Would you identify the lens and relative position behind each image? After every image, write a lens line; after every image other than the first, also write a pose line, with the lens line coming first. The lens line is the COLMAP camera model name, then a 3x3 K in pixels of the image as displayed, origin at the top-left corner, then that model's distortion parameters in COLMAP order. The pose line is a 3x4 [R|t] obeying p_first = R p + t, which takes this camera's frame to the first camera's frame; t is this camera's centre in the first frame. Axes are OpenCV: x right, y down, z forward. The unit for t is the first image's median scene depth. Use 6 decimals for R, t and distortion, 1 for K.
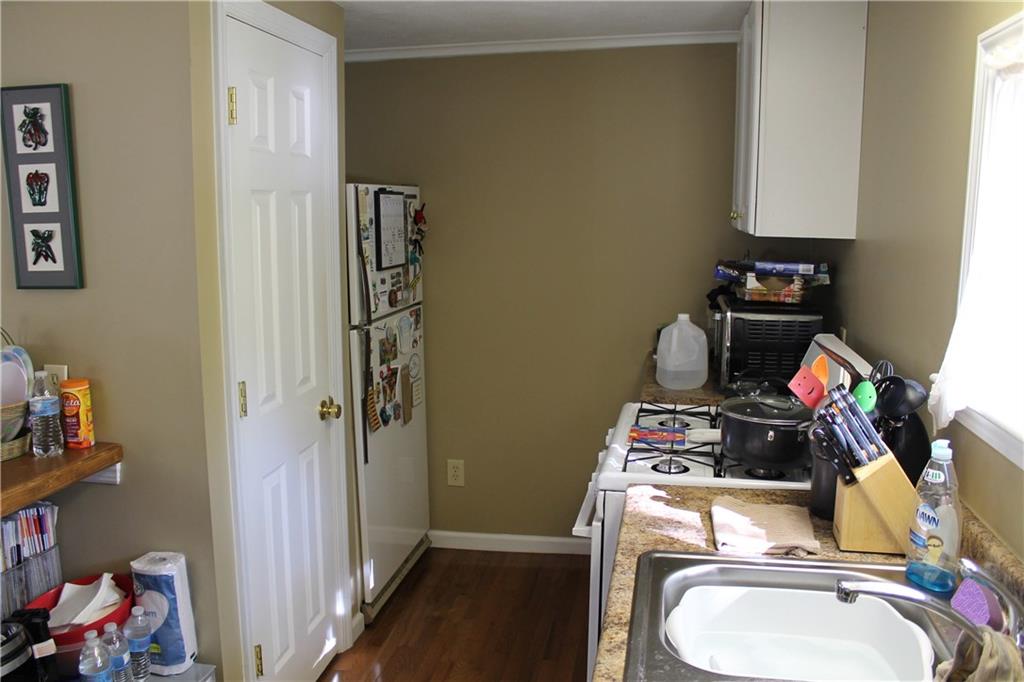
lens RADIAL K [[864.9, 0, 505.4], [0, 864.9, 340.9], [0, 0, 1]] dist [-0.151452, 0.135439]
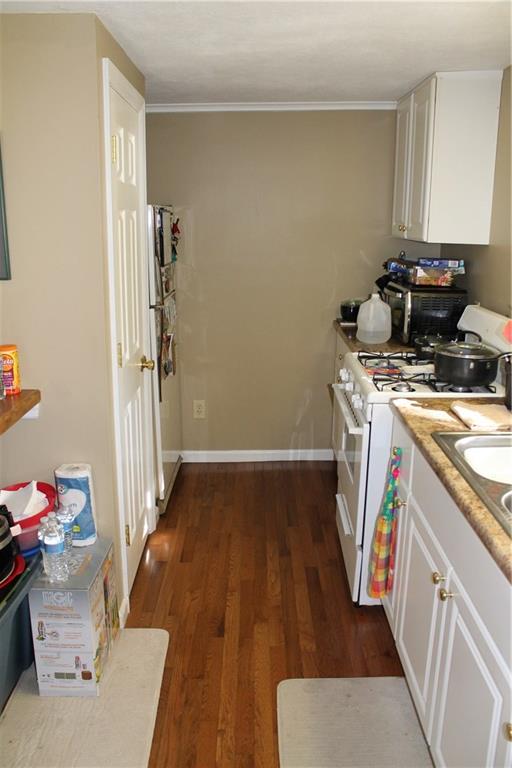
lens RADIAL K [[648.7, 0, 257.8], [0, 648.7, 382.6], [0, 0, 1]] dist [-0.151452, 0.135439]
pose [[0.981785, -0.039361, 0.185871, -0.304440], [0.021831, 0.995196, 0.095435, 0.016310], [-0.188734, -0.089639, 0.977929, -0.121581]]
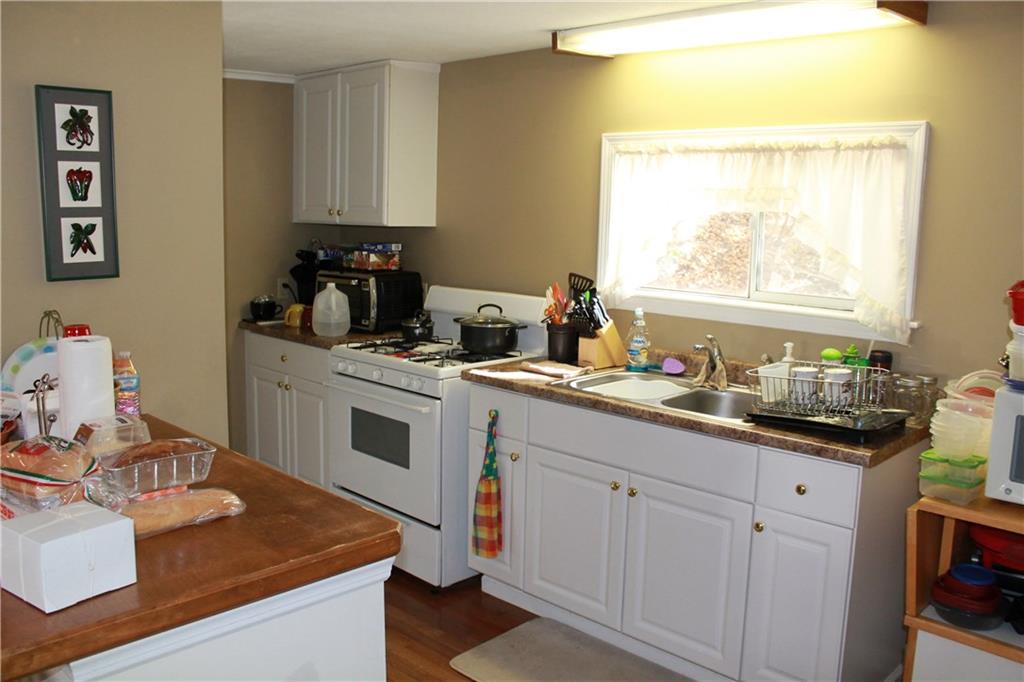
lens RADIAL K [[864.9, 0, 520.1], [0, 864.9, 342.8], [0, 0, 1]] dist [-0.151452, 0.135439]
pose [[0.545091, -0.118747, 0.829925, -1.144681], [0.113861, 0.991232, 0.067044, 0.009761], [-0.830609, 0.057951, 0.553832, -0.044652]]
